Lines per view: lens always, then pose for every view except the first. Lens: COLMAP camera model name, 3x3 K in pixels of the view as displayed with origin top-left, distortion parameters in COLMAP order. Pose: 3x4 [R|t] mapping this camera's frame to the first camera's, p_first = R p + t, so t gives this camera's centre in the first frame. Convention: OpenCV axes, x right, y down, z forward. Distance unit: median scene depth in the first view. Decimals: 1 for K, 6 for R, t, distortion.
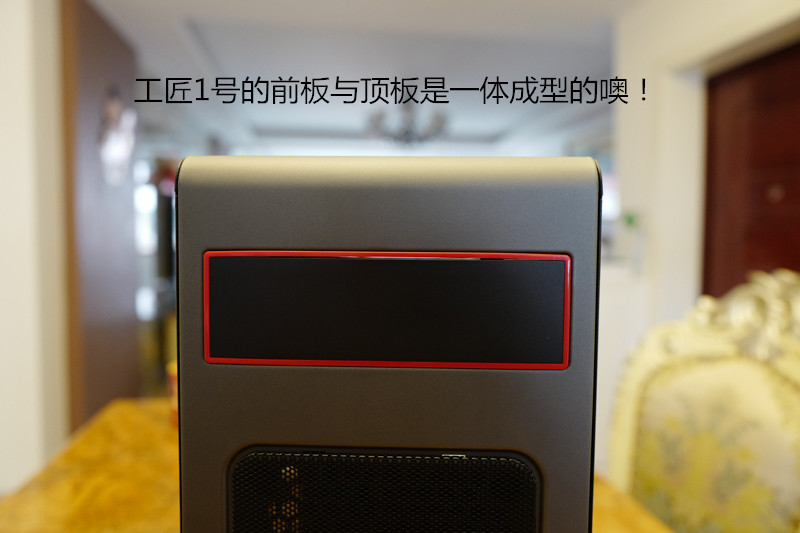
lens RADIAL K [[571.8, 0, 414.8], [0, 571.8, 274.7], [0, 0, 1]] dist [-0.035908, 0.032637]
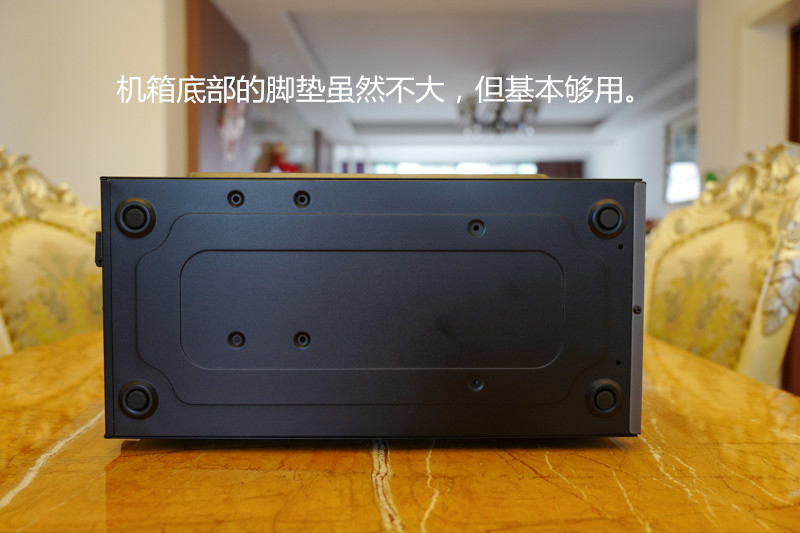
lens RADIAL K [[571.8, 0, 407.8], [0, 571.8, 265.9], [0, 0, 1]] dist [-0.035908, 0.032637]
pose [[0.983172, 0.001534, -0.182676, 0.117962], [-0.003352, 0.999948, -0.009642, 0.220277], [0.182651, 0.010092, 0.983126, -0.225112]]
